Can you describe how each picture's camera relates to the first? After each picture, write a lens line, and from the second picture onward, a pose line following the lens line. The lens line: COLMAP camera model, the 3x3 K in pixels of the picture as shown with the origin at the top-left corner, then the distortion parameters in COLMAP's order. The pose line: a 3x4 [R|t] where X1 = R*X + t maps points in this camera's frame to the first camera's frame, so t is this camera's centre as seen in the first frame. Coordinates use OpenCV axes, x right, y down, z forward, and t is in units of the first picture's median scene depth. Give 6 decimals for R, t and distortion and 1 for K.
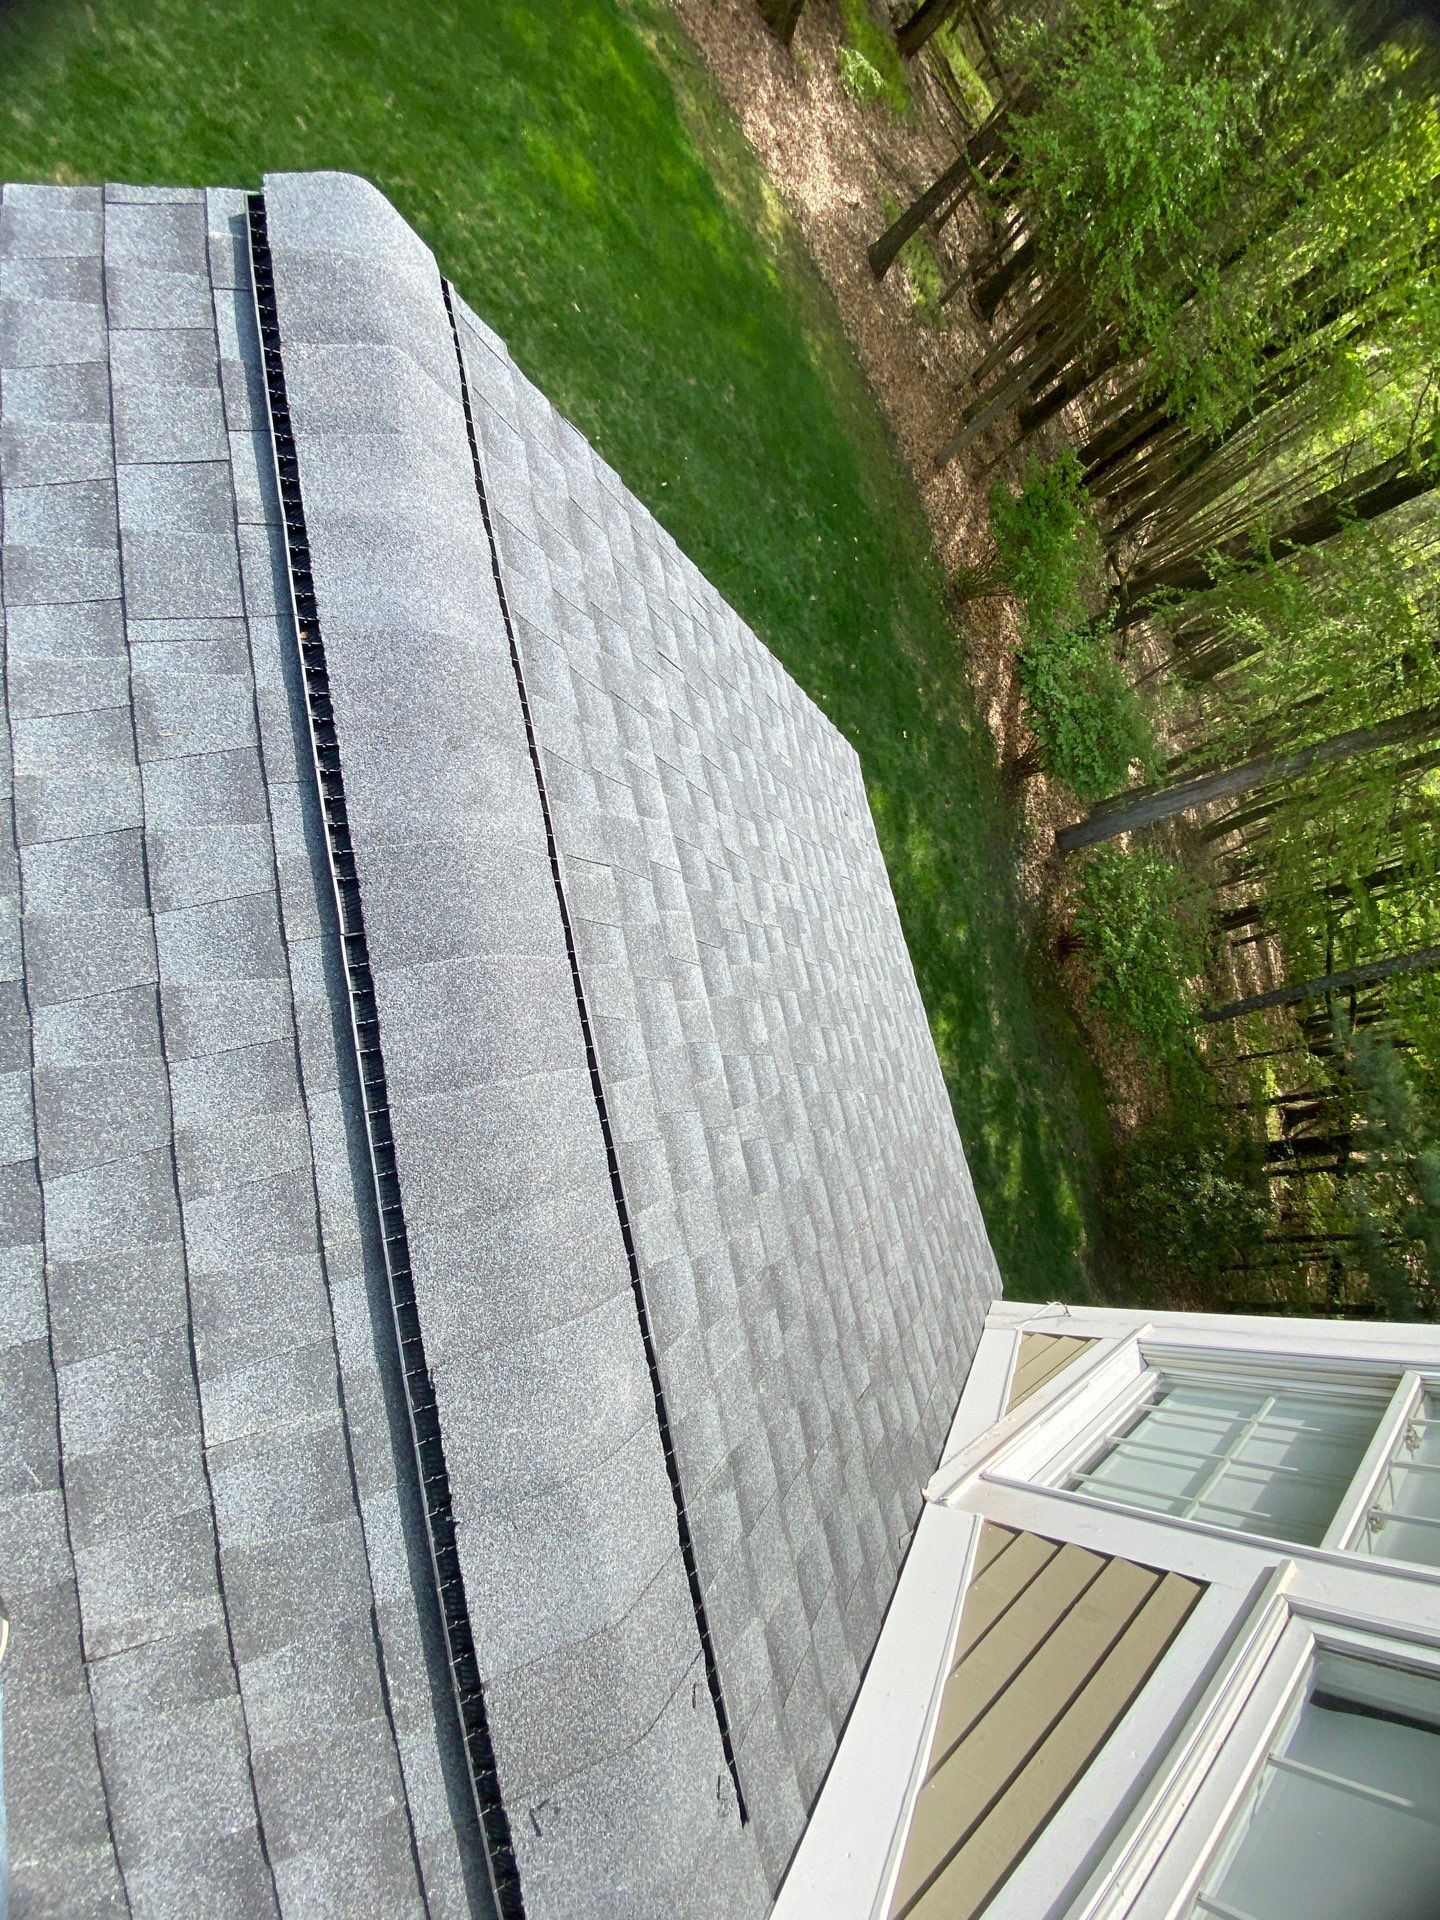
lens RADIAL K [[753.3, 0, 720.0], [0, 753.3, 960.0], [0, 0, 1]] dist [0.022650, -0.022148]
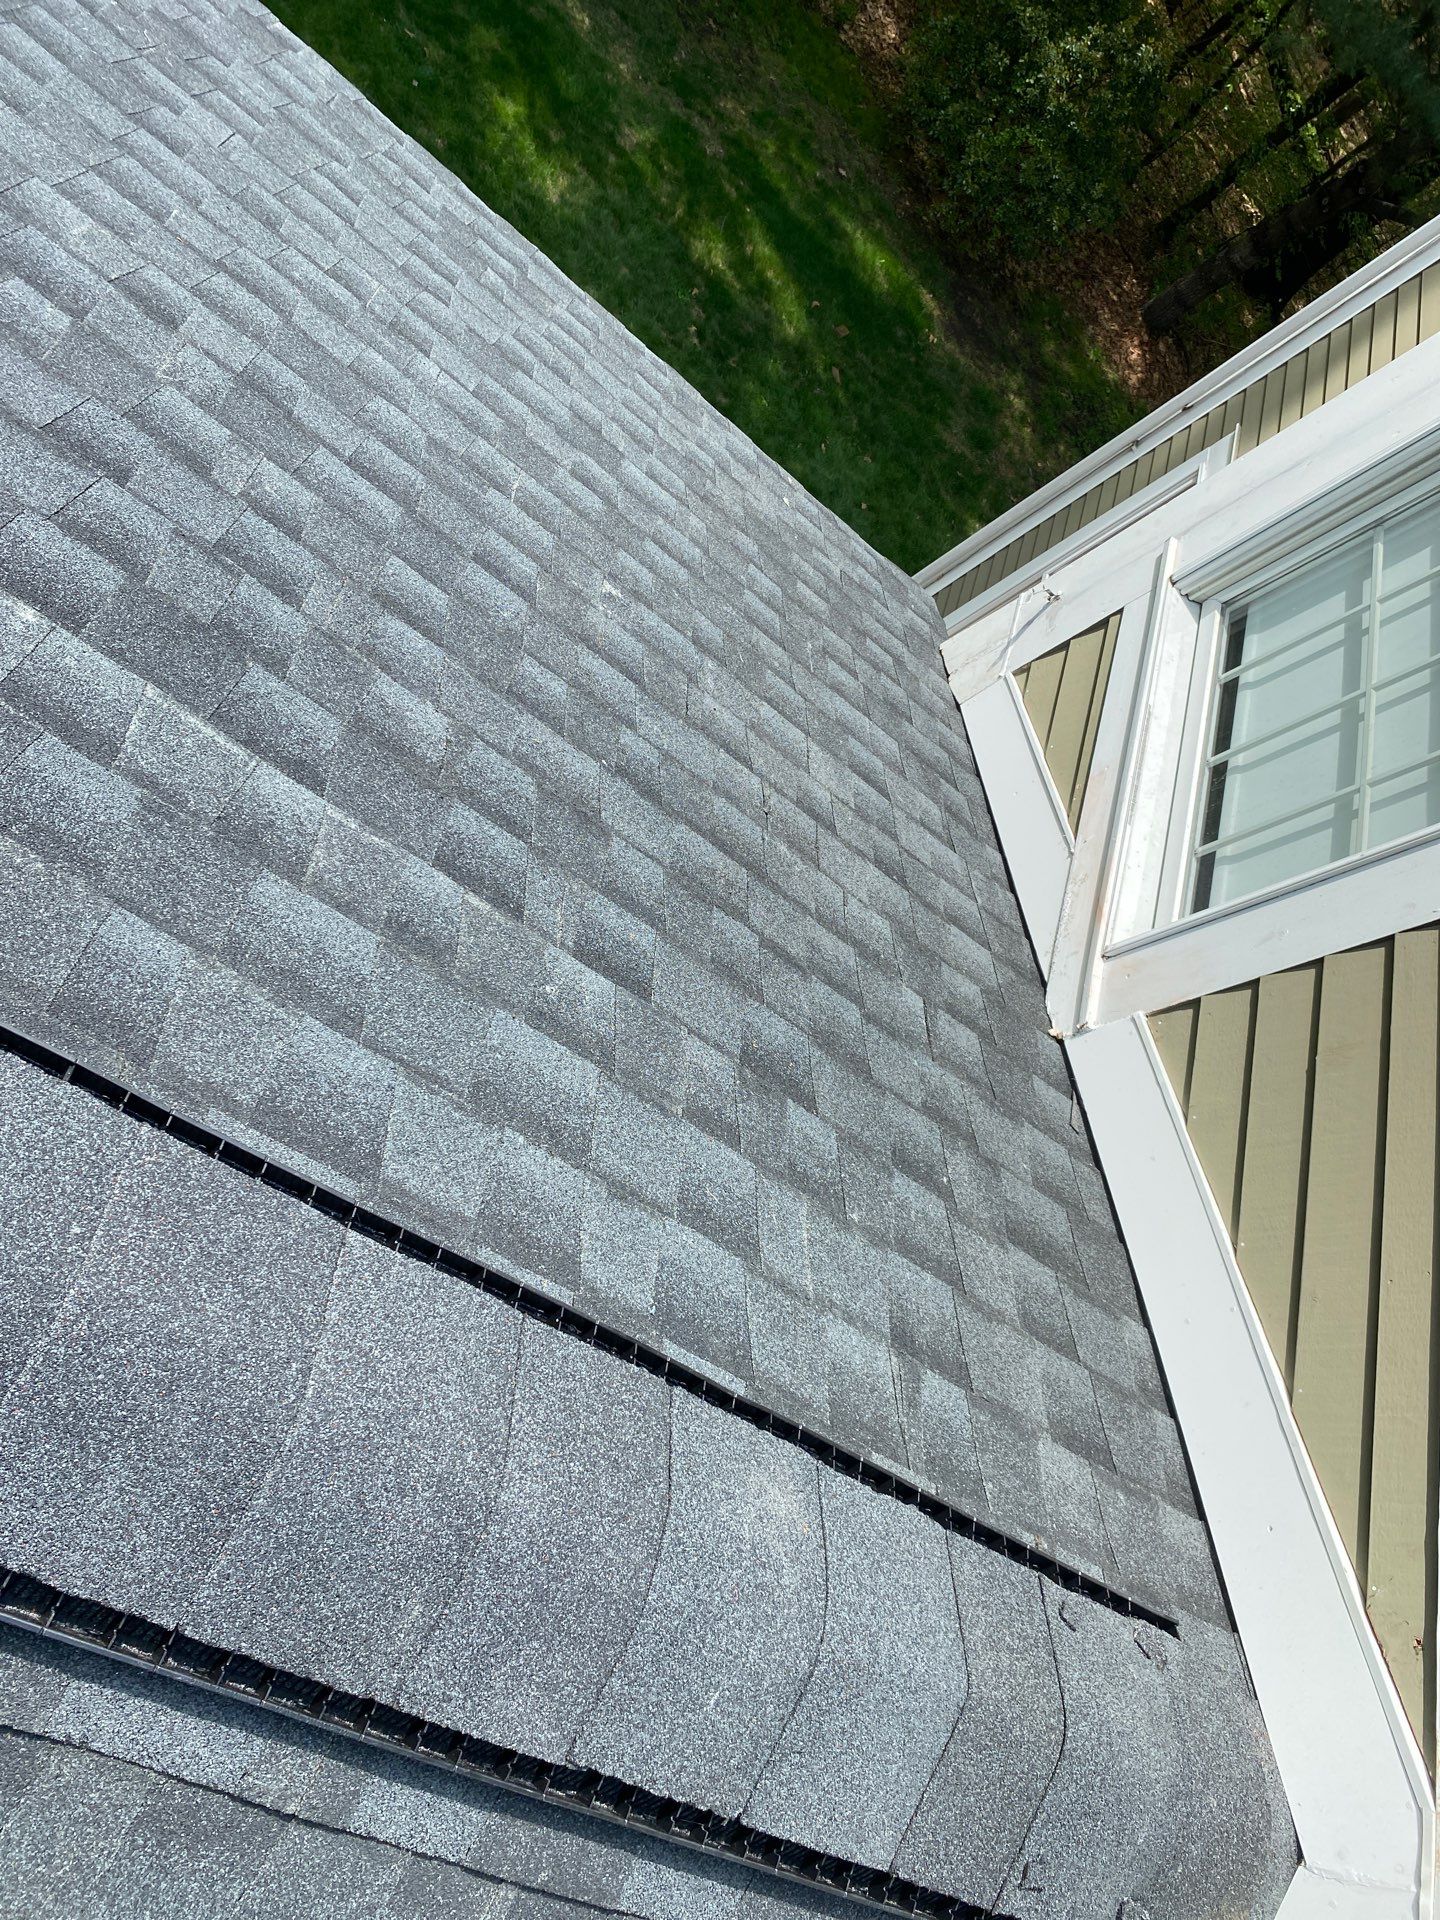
lens RADIAL K [[1438.0, 0, 720.0], [0, 1438.0, 960.0], [0, 0, 1]] dist [0.003164, -0.002350]
pose [[0.734629, -0.677454, 0.037092, 0.076113], [0.544434, 0.621241, 0.563606, -0.312127], [-0.404860, -0.393847, 0.825211, 0.154596]]
